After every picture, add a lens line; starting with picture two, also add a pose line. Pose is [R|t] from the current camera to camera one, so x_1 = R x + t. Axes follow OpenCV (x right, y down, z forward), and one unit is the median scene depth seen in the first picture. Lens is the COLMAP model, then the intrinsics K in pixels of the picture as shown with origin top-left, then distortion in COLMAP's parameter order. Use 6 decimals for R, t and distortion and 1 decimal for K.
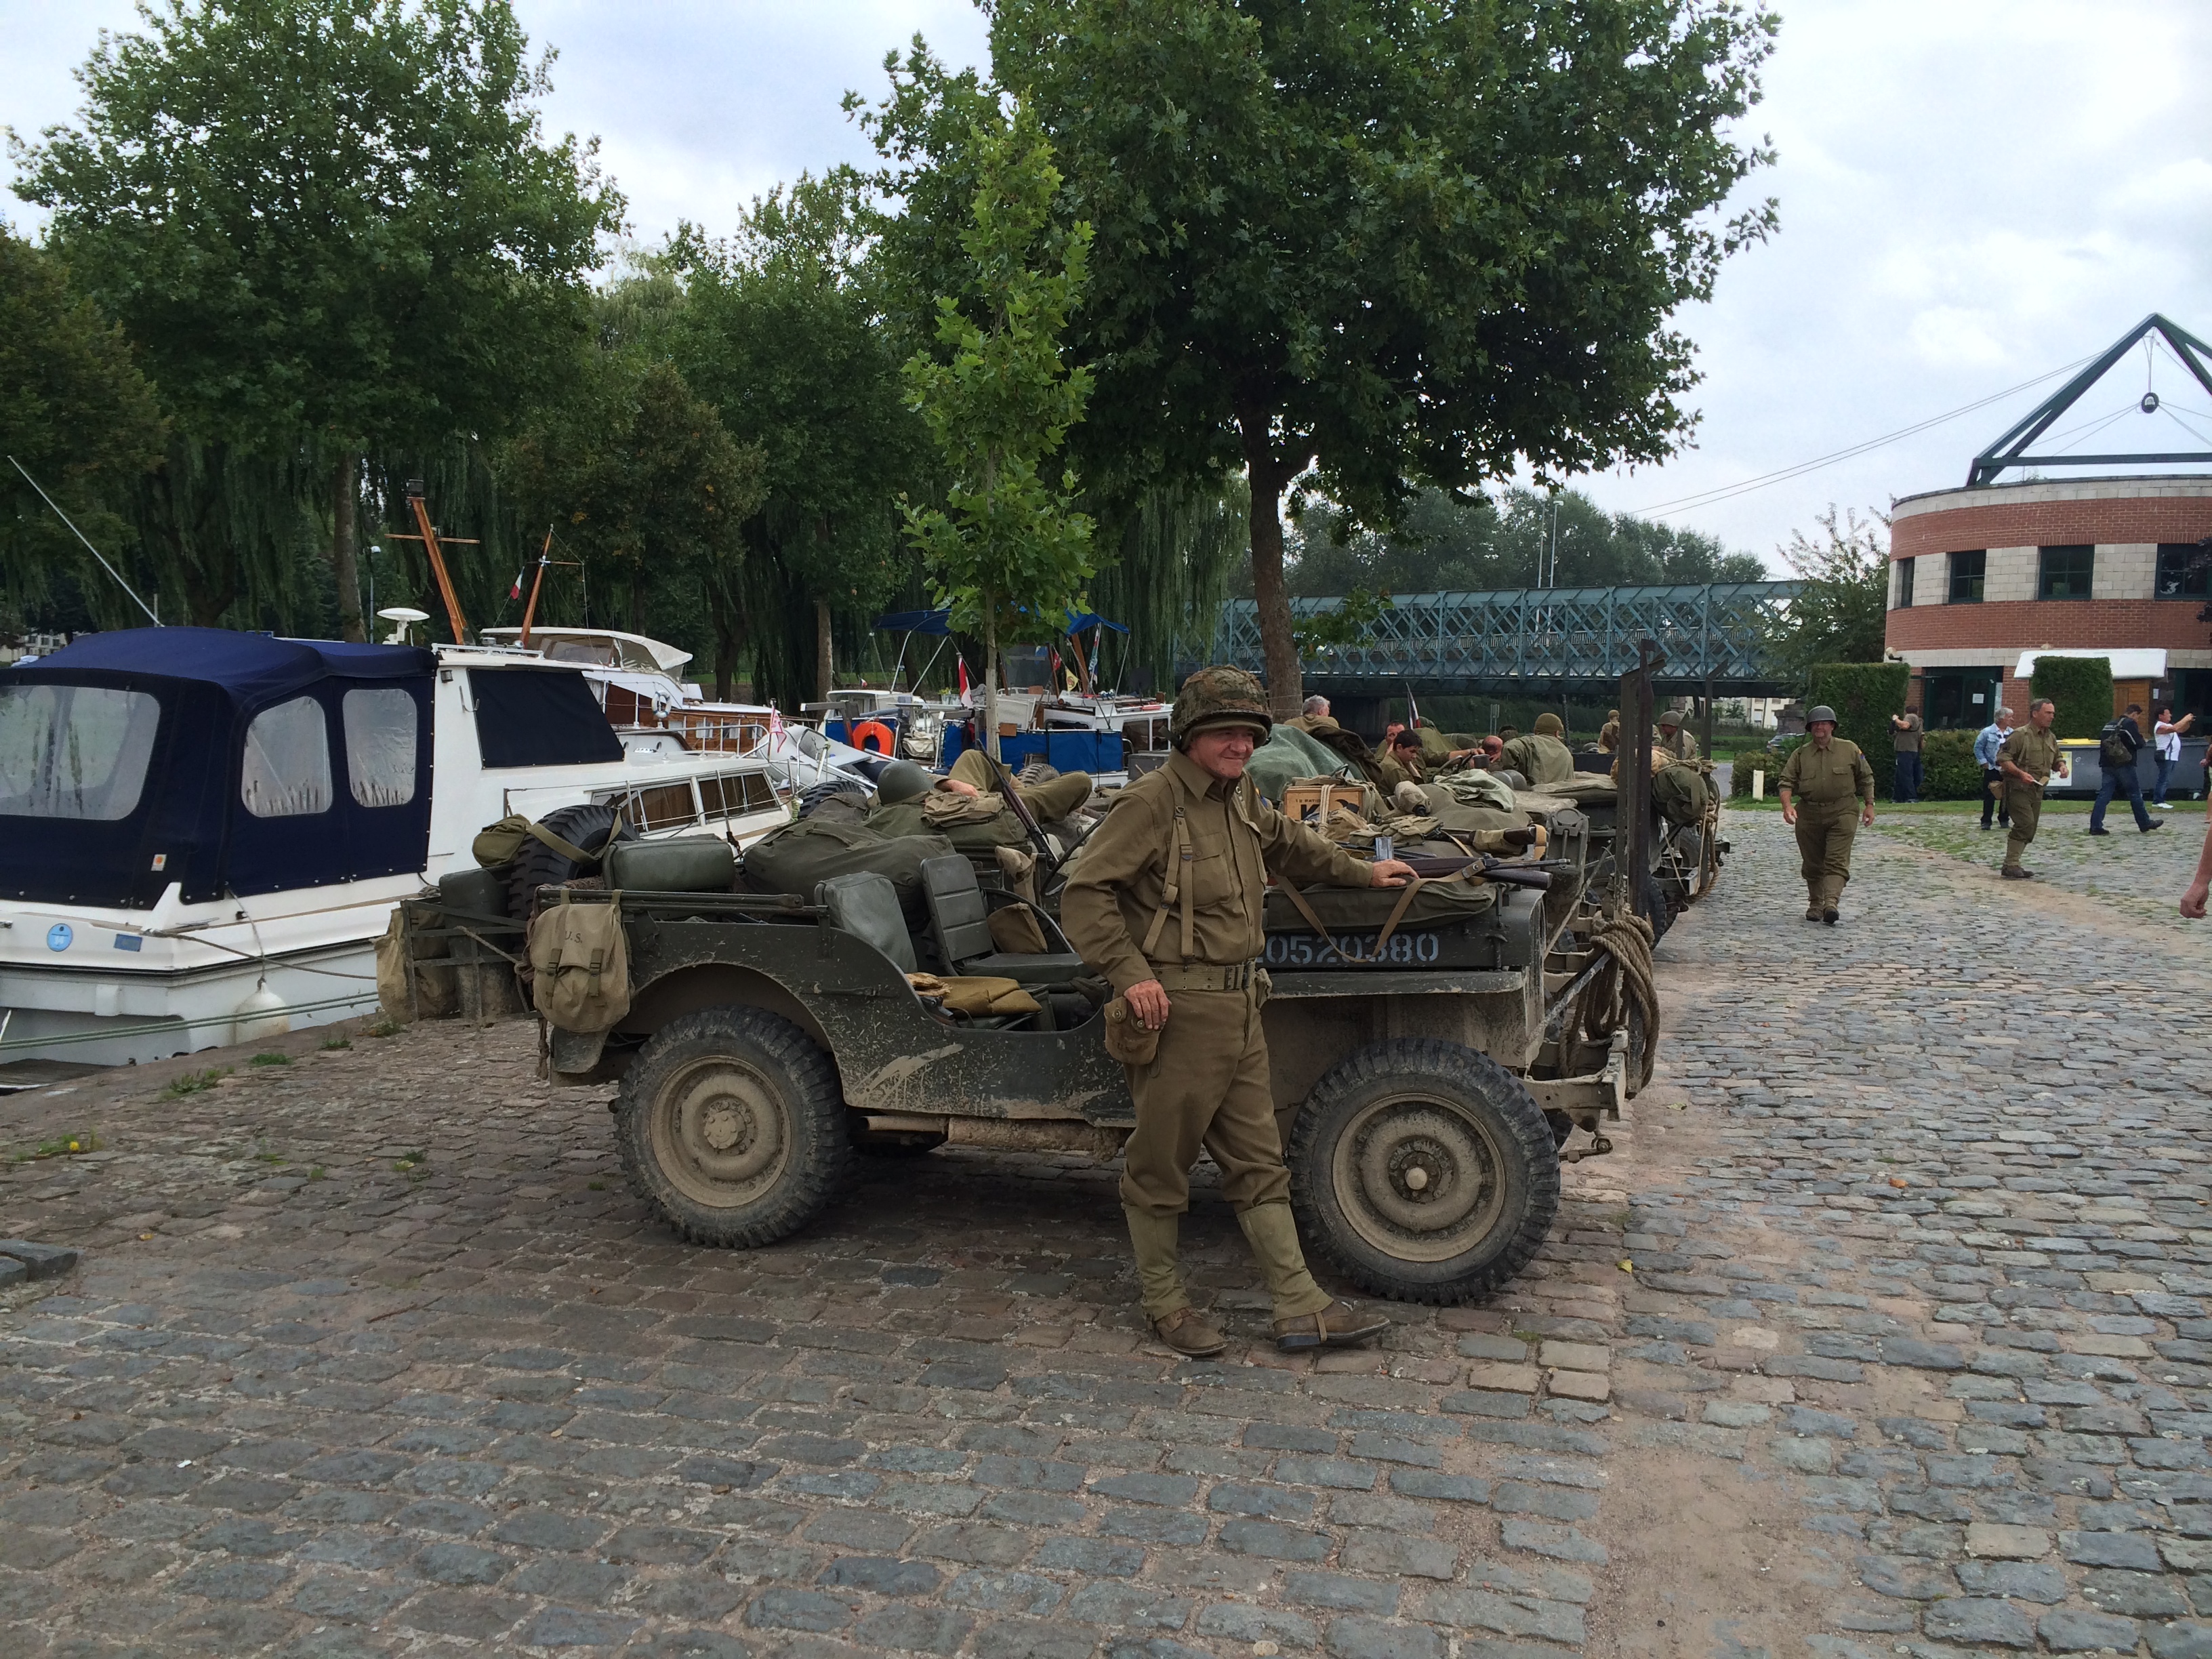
lens RADIAL K [[1865.2, 0, 1096.9], [0, 1865.2, 833.5], [0, 0, 1]] dist [0.064438, -0.093838]
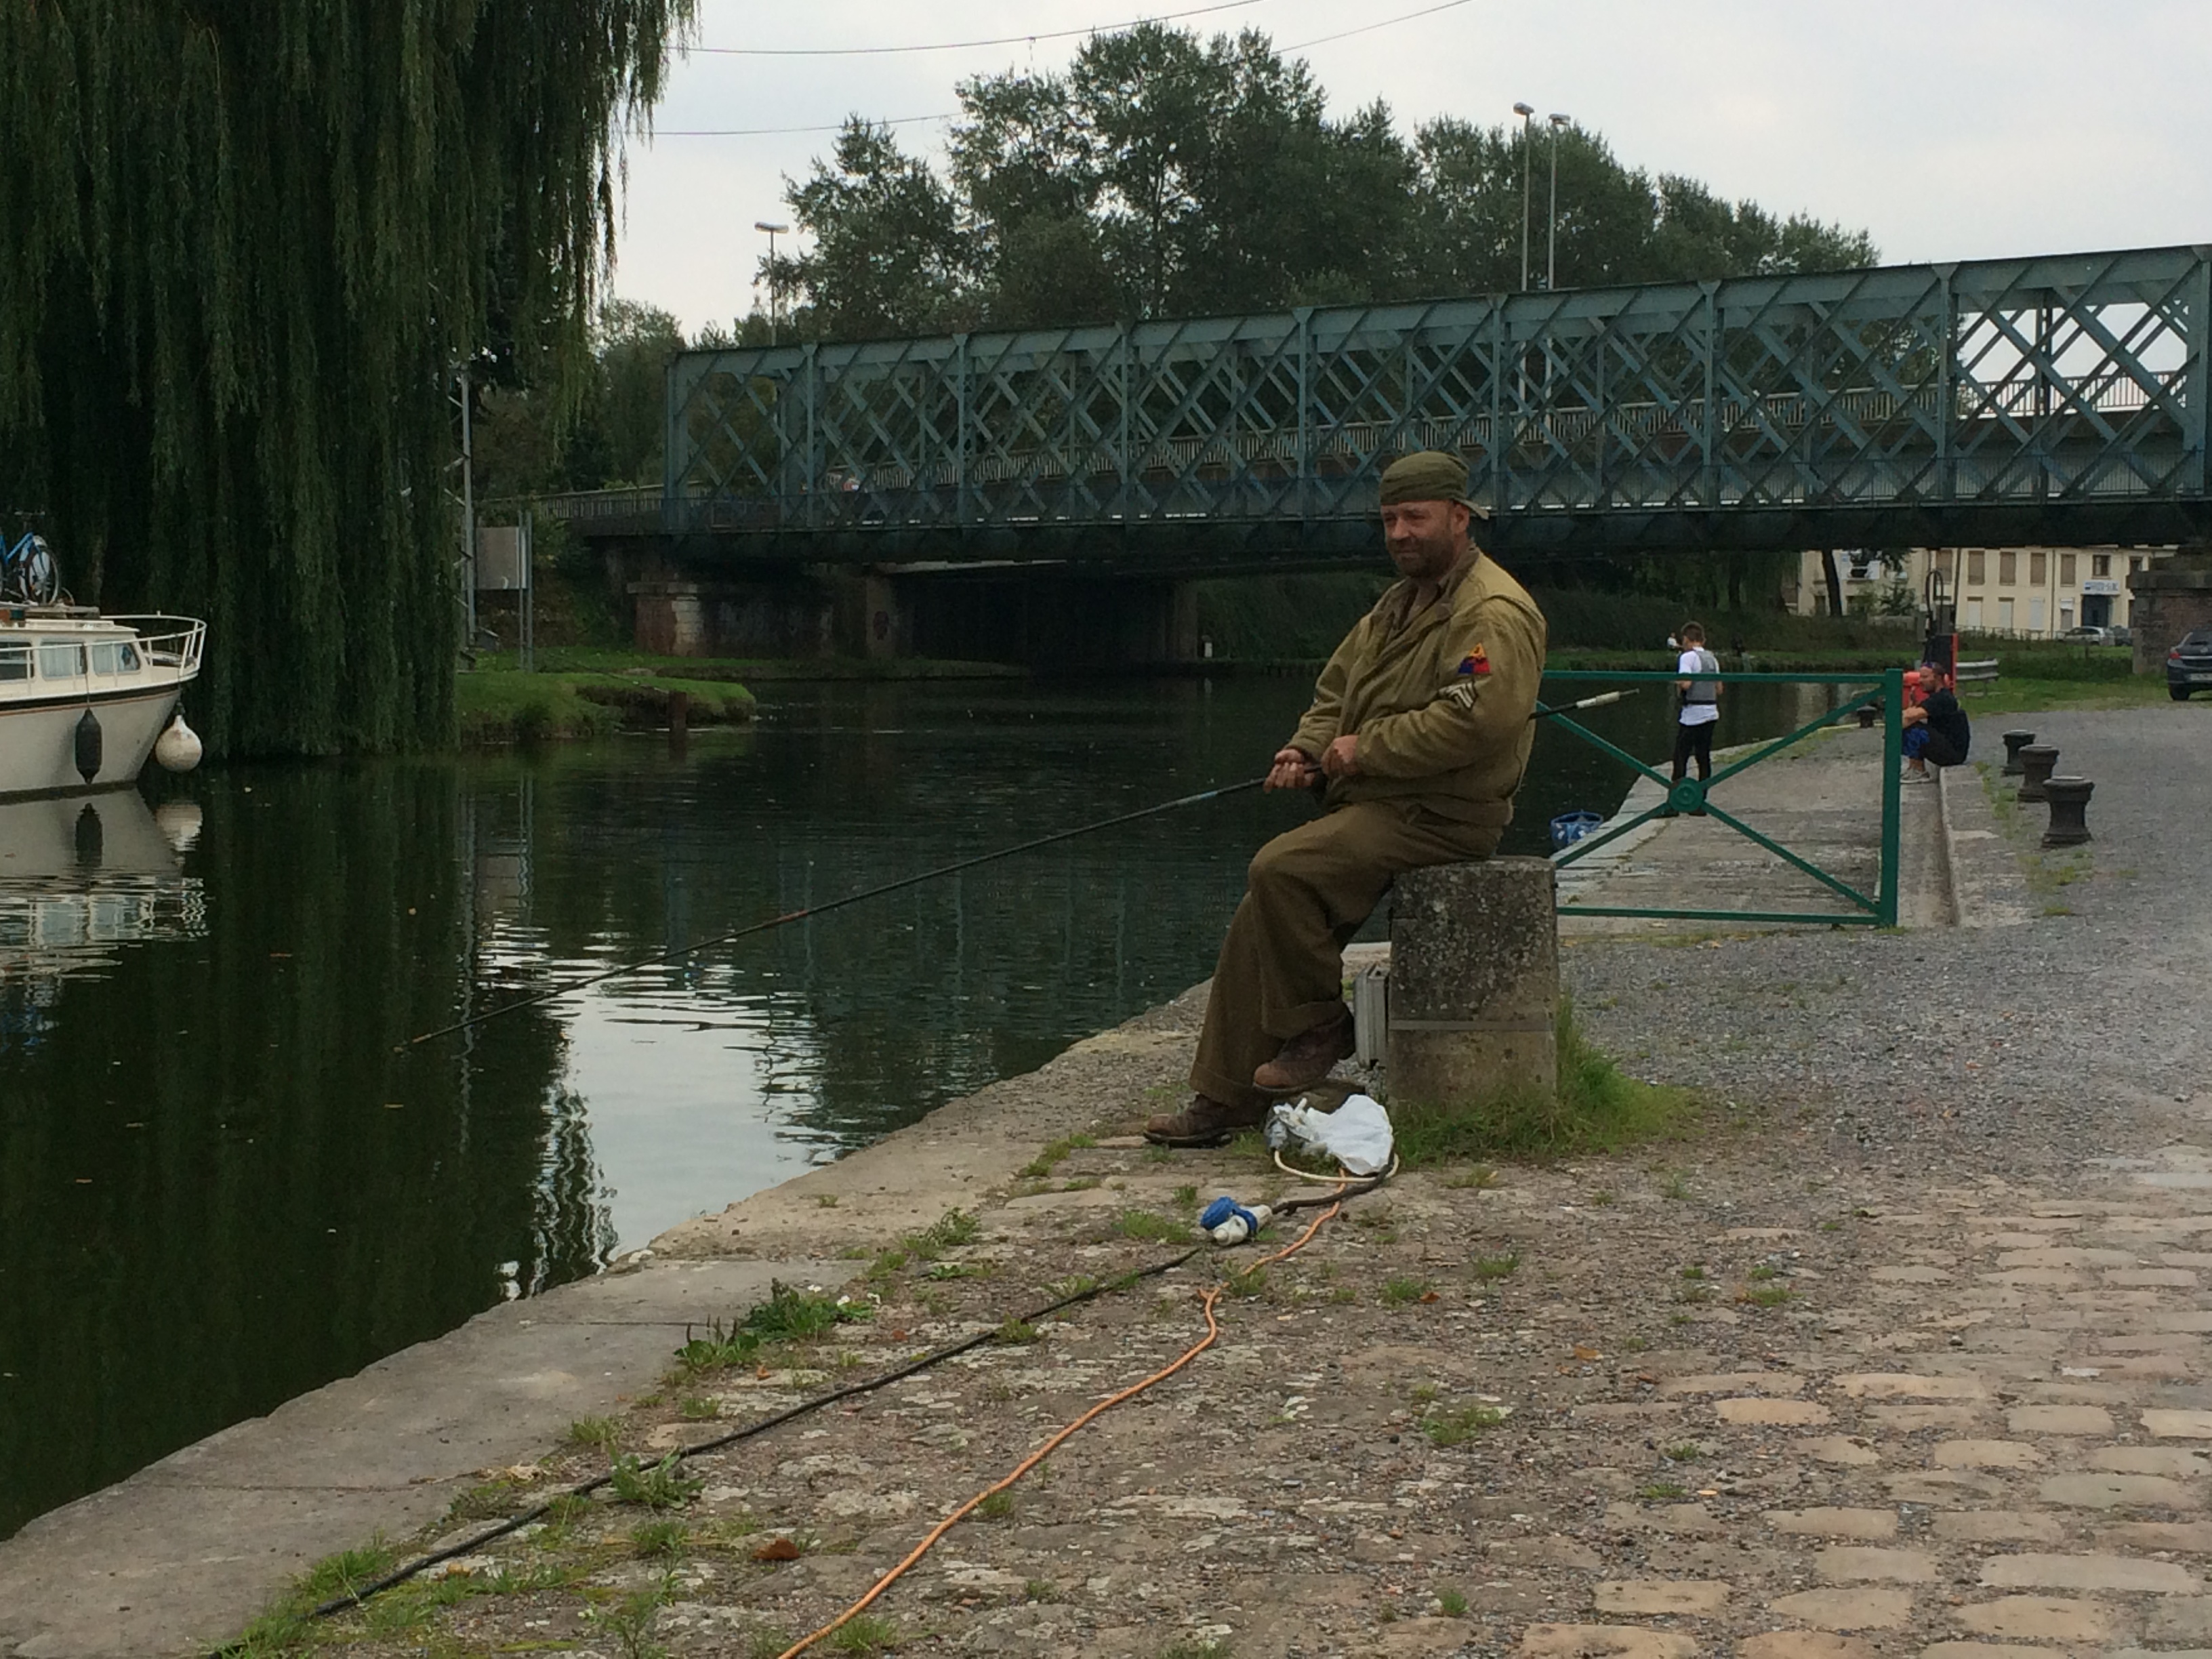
lens RADIAL K [[3556.4, 0, 1107.6], [0, 3556.4, 829.5], [0, 0, 1]] dist [-0.022569, 0.000000]
pose [[0.991763, -0.031402, 0.124174, 0.038355], [0.032572, 0.999442, -0.007403, -0.009968], [-0.123872, 0.011386, 0.992233, 0.215052]]
